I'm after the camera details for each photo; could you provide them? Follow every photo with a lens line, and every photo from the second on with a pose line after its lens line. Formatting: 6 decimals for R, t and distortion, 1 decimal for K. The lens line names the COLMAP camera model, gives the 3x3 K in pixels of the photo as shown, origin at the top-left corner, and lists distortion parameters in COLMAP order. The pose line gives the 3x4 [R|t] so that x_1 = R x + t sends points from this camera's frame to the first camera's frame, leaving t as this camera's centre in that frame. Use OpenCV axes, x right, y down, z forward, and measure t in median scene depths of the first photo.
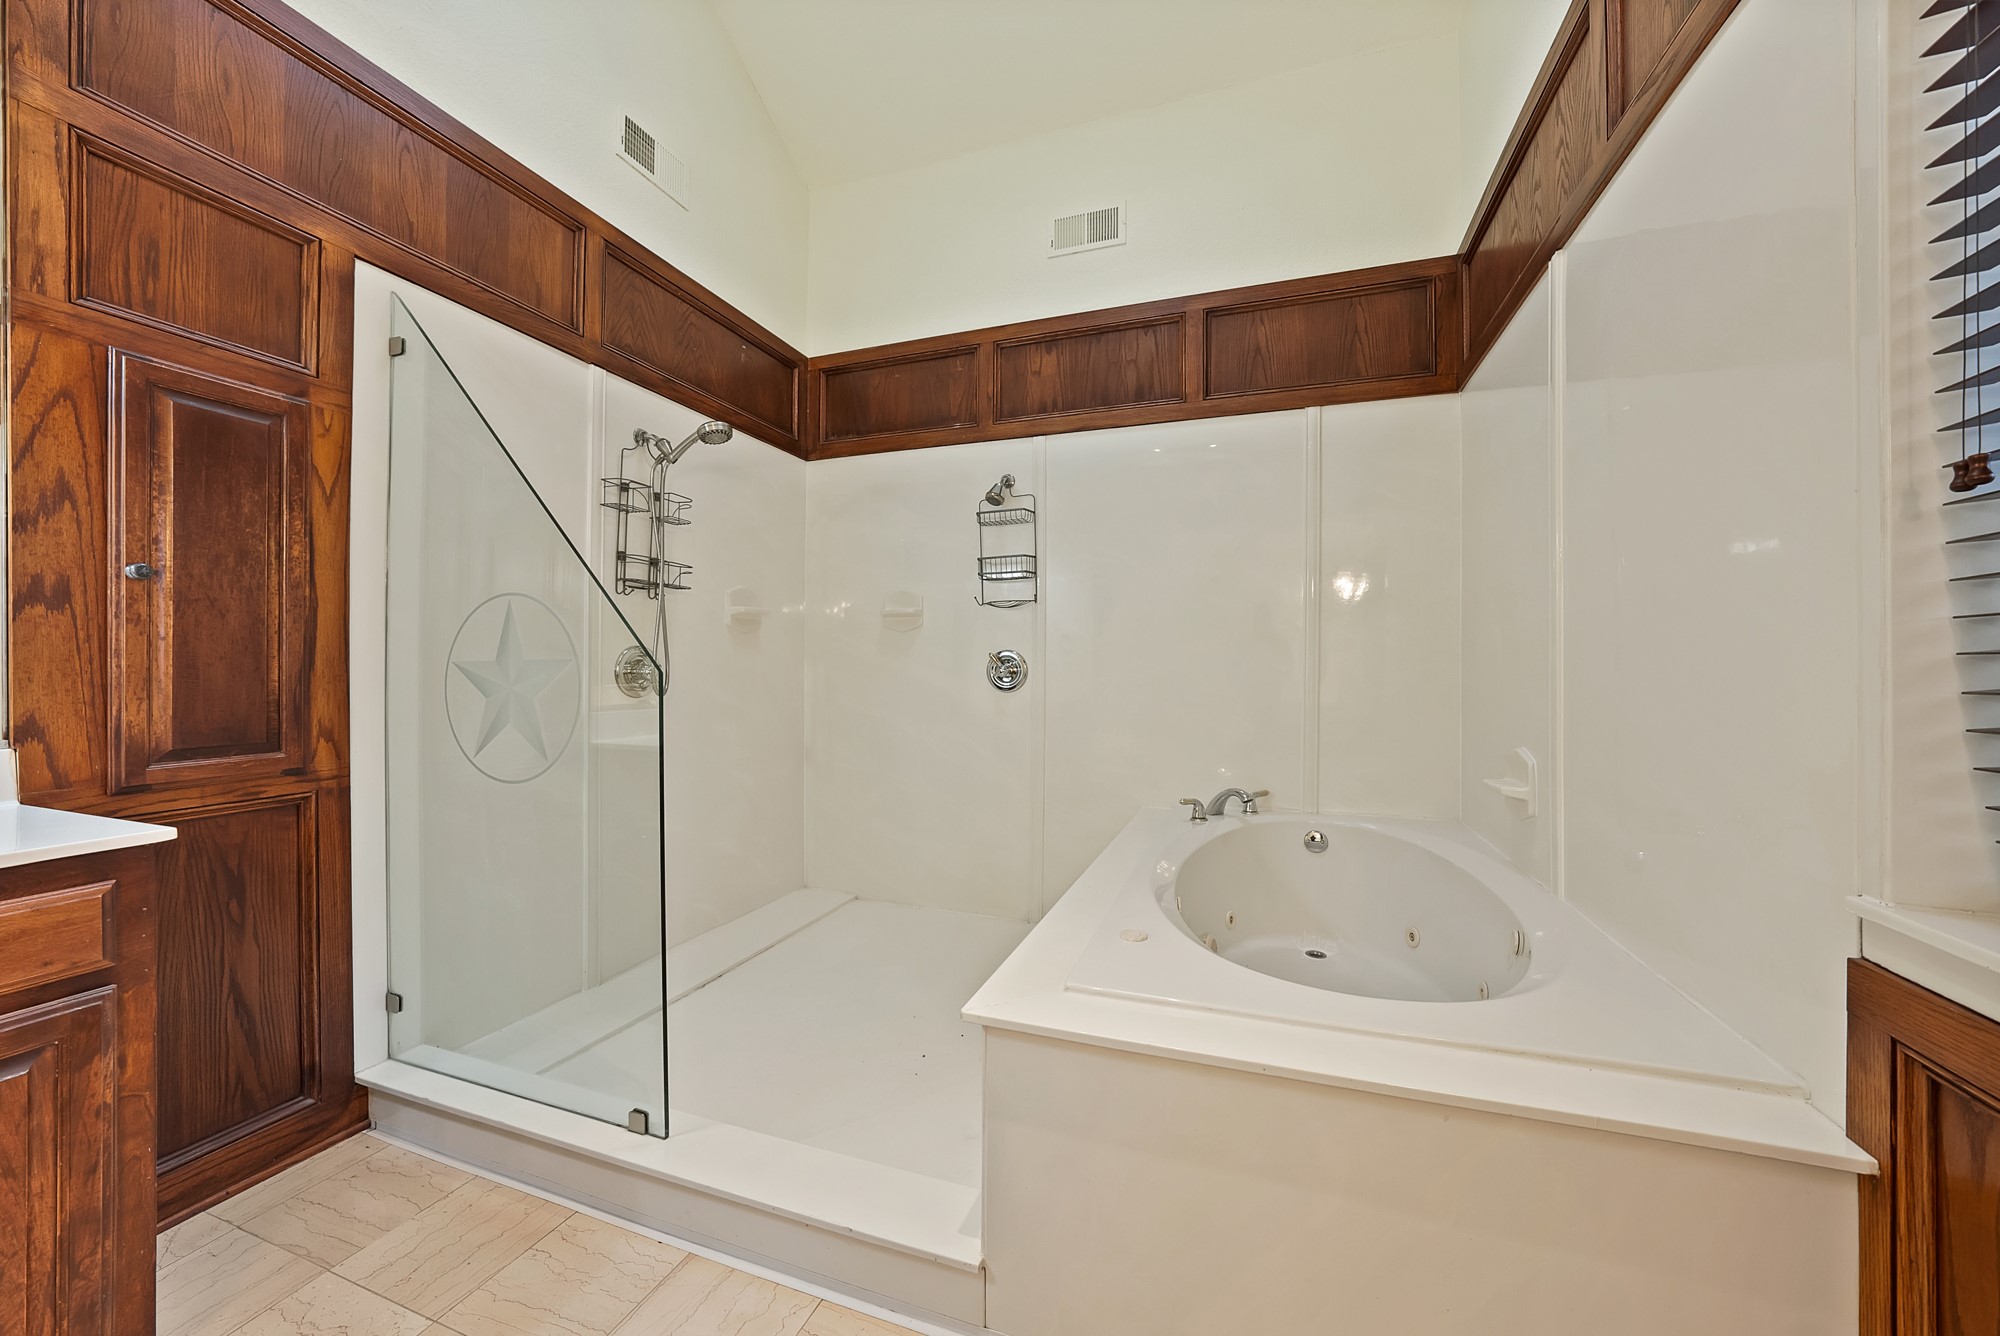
lens RADIAL K [[707.7, 0, 1007.5], [0, 707.7, 660.8], [0, 0, 1]] dist [-0.030769, 0.007328]
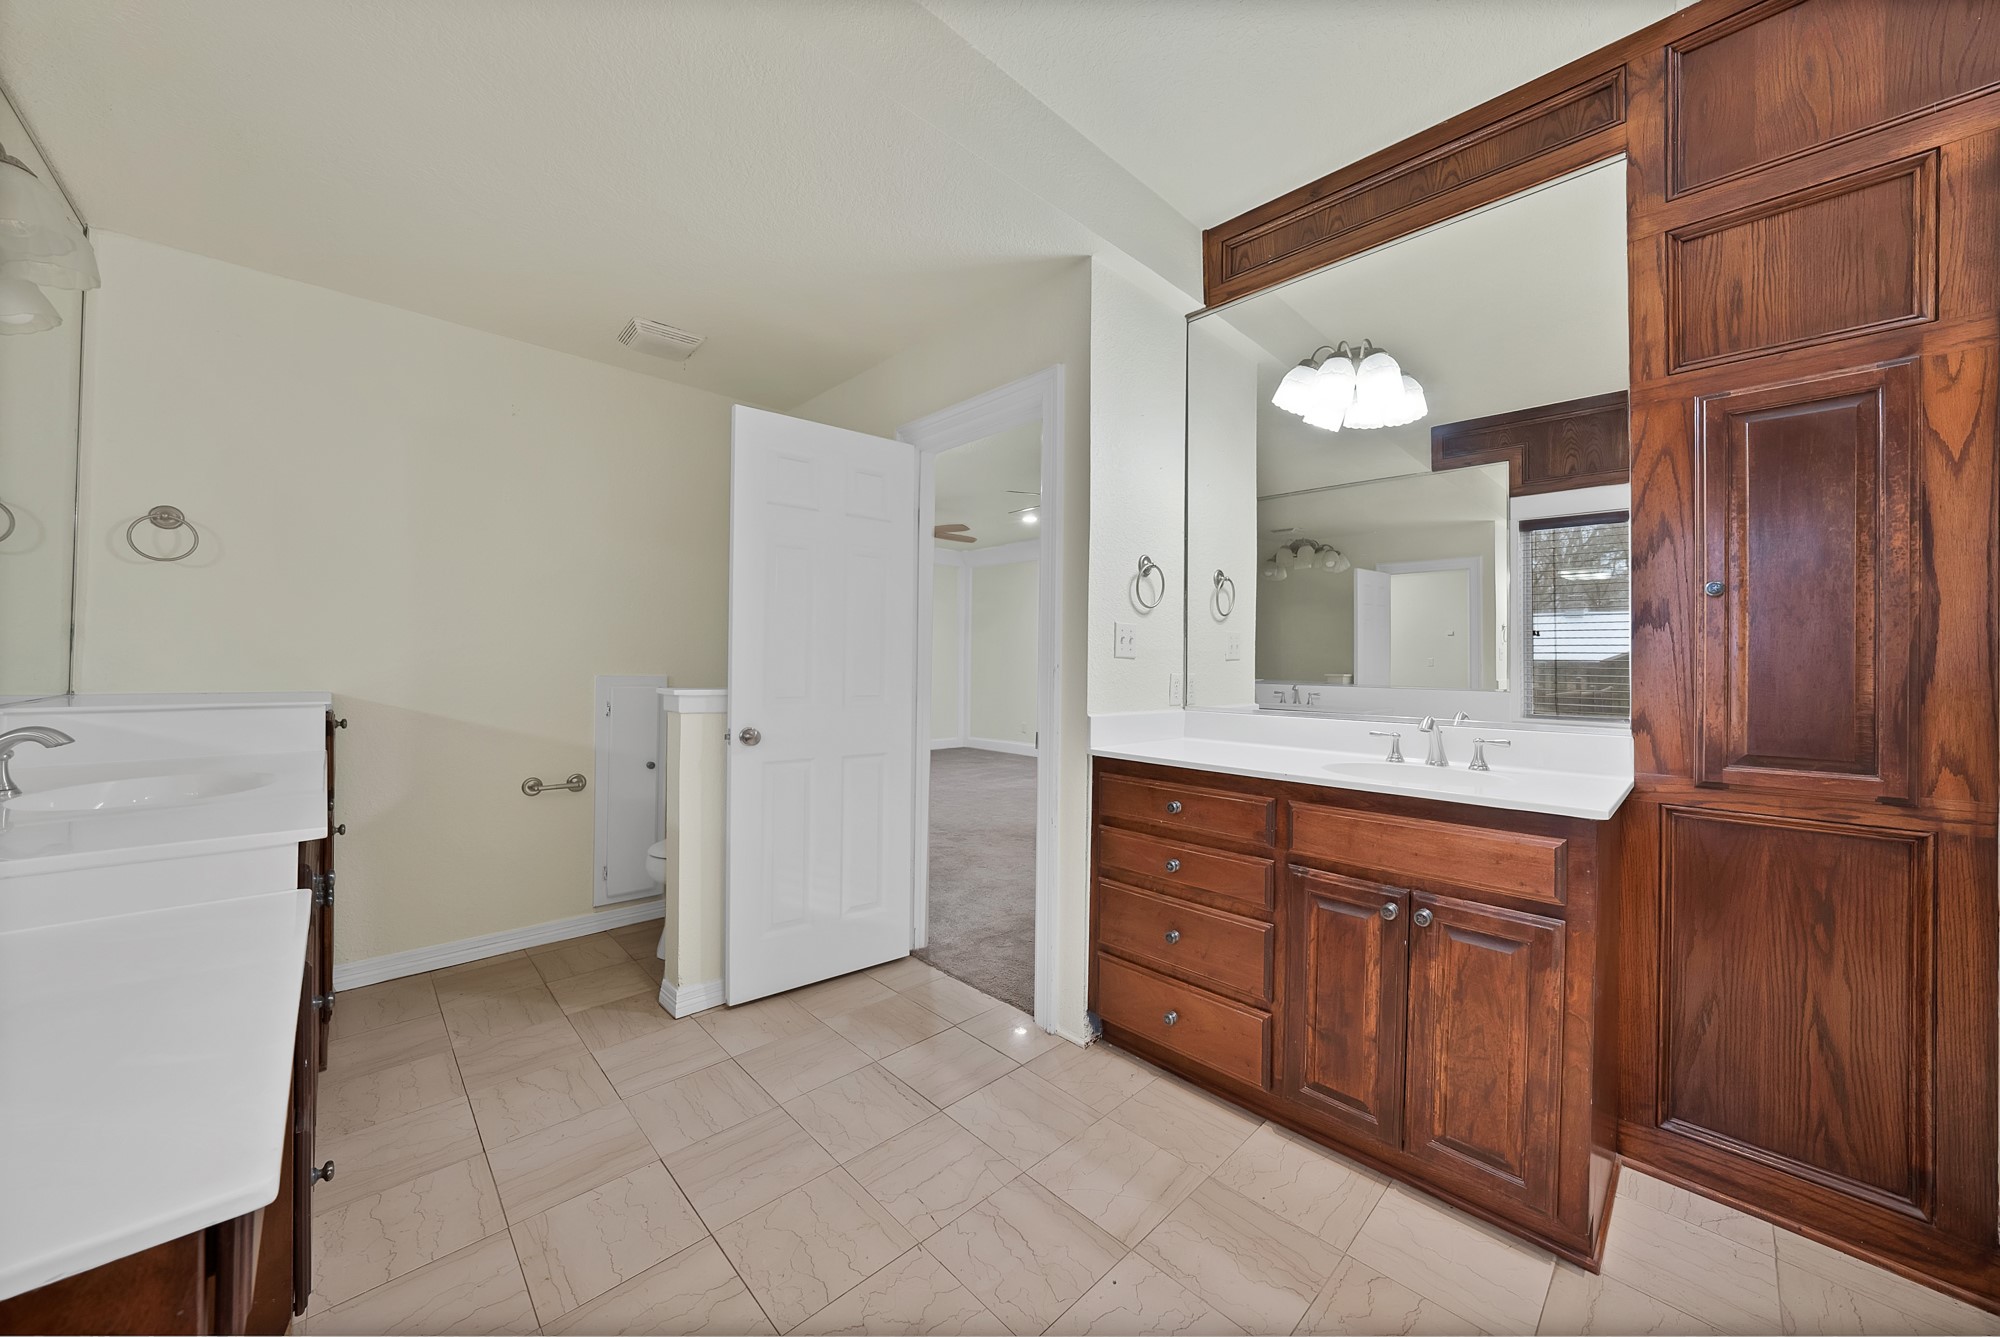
lens RADIAL K [[707.7, 0, 1007.5], [0, 707.7, 661.3], [0, 0, 1]] dist [-0.030769, 0.007328]
pose [[-0.436082, -0.014147, -0.899796, 0.216234], [-0.009507, 0.999893, -0.011114, 0.009093], [0.899857, 0.003708, -0.436170, 0.428649]]
